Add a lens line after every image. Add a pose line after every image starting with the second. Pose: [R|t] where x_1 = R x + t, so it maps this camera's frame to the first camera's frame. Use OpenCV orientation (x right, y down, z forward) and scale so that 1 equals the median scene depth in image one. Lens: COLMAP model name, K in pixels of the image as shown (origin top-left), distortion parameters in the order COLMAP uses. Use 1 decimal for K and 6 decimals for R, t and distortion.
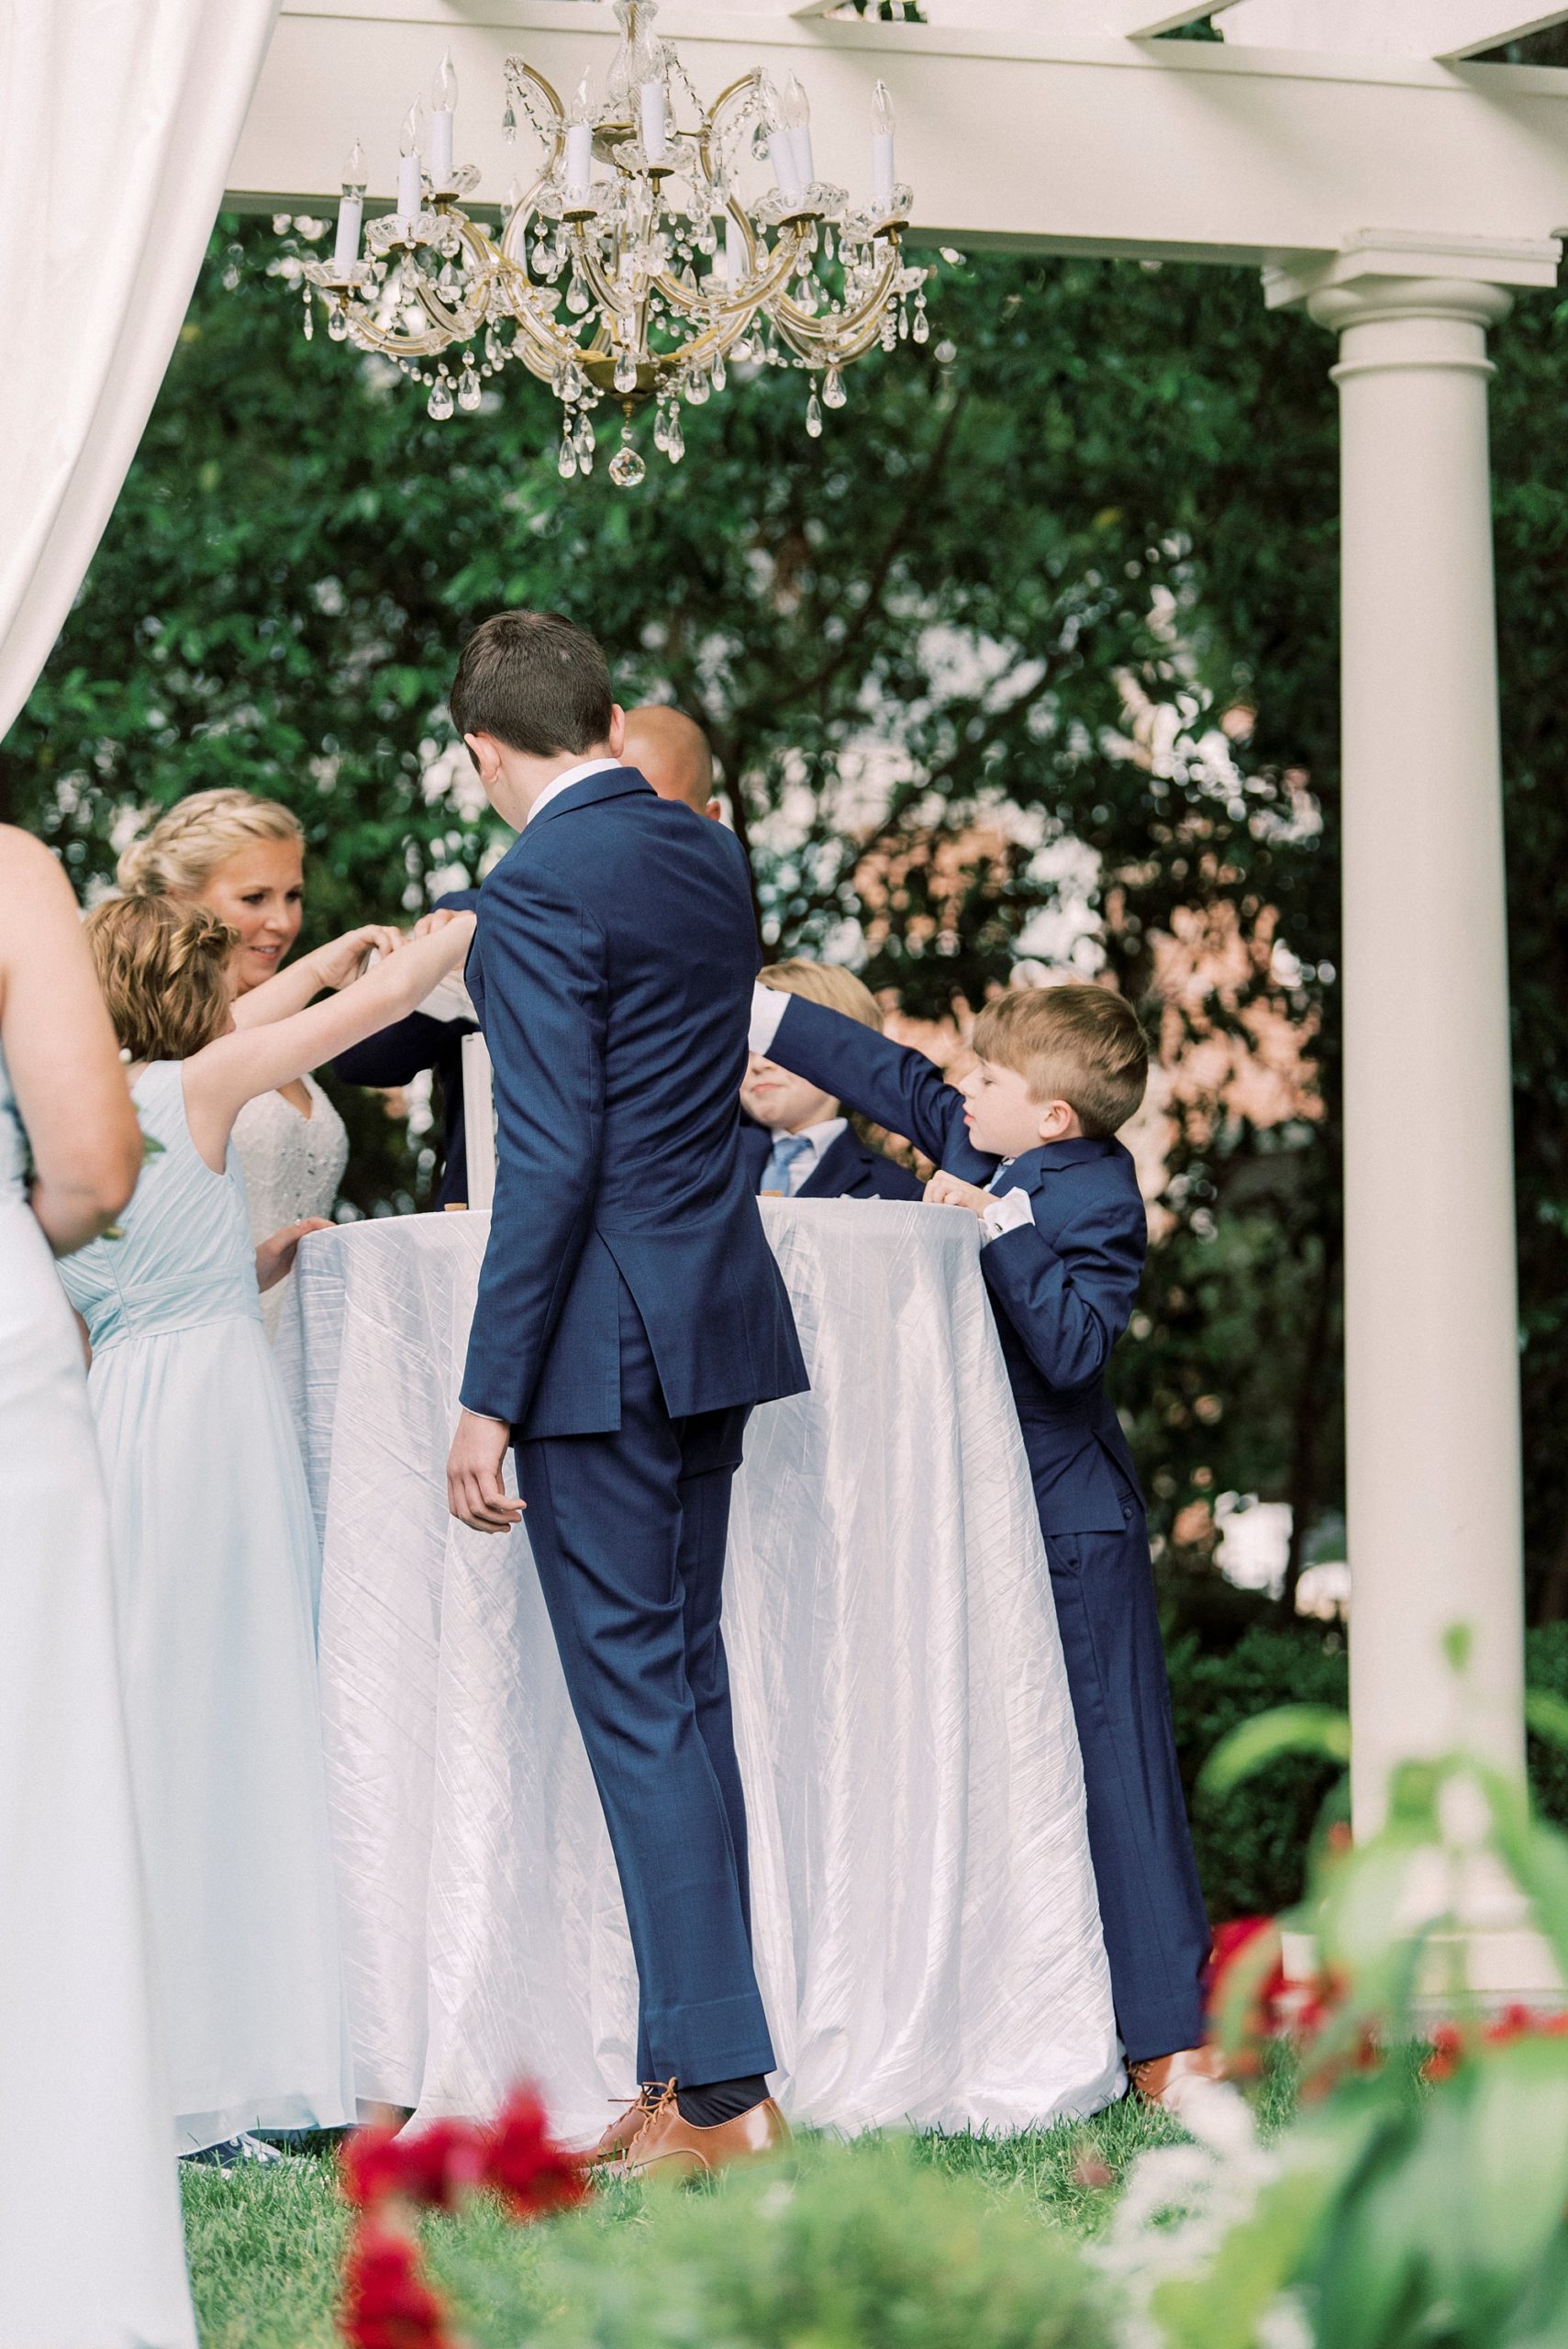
lens RADIAL K [[7986.5, 0, 784.4], [0, 7986.5, 1172.6], [0, 0, 1]] dist [-0.189017, 0.000000]
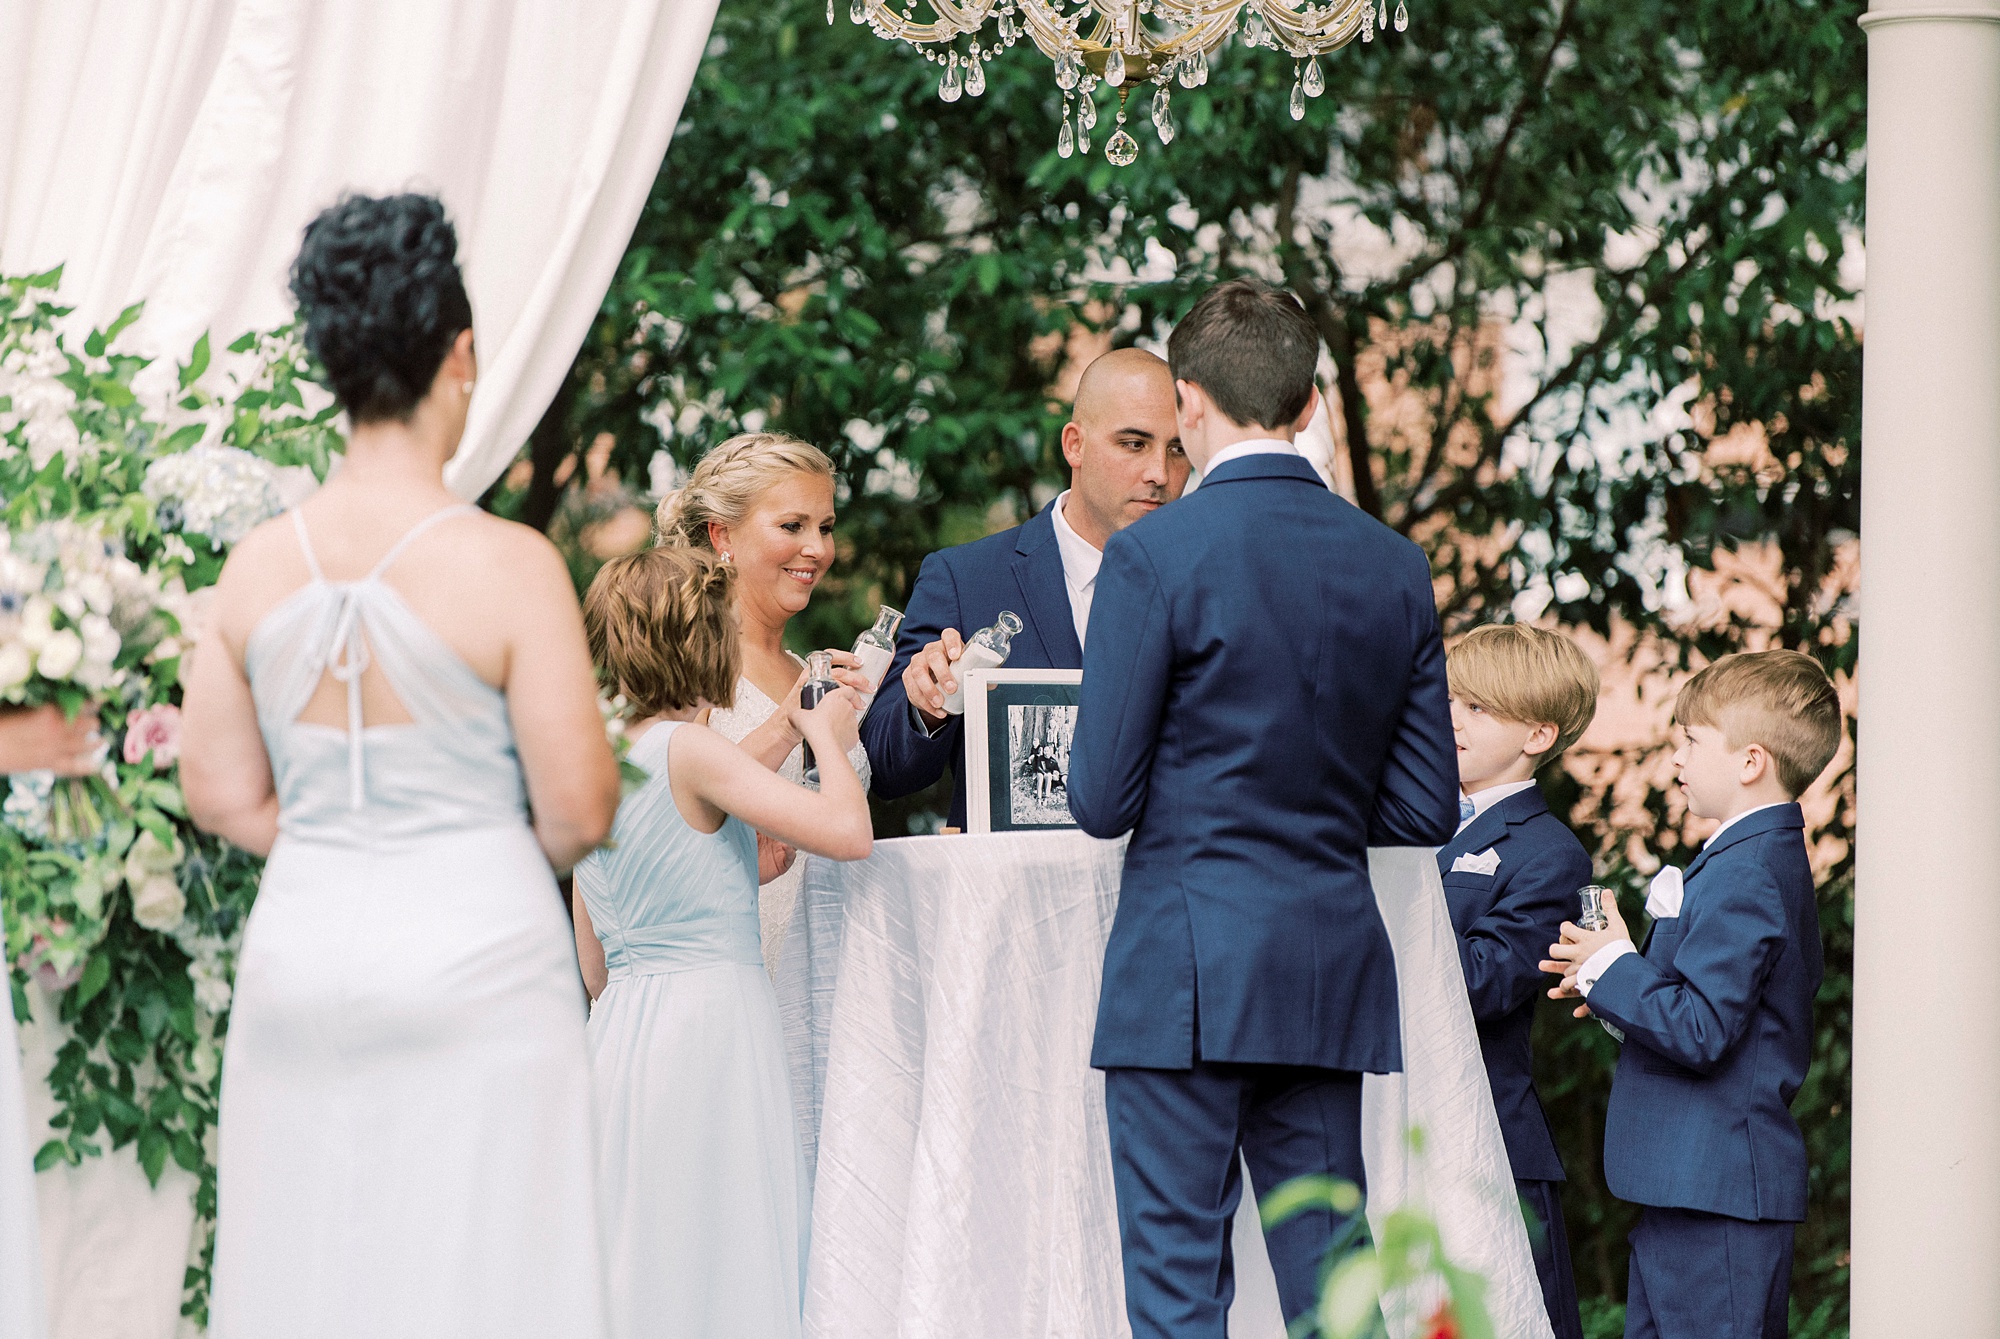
lens RADIAL K [[11564.0, 0, 999.7], [0, 11564.0, 670.5], [0, 0, 1]] dist [0.037031, 0.000000]
pose [[0.997803, 0.016815, -0.064081, 0.065225], [-0.017306, 0.999825, -0.007104, -0.006167], [0.063950, 0.008198, 0.997919, -0.563790]]
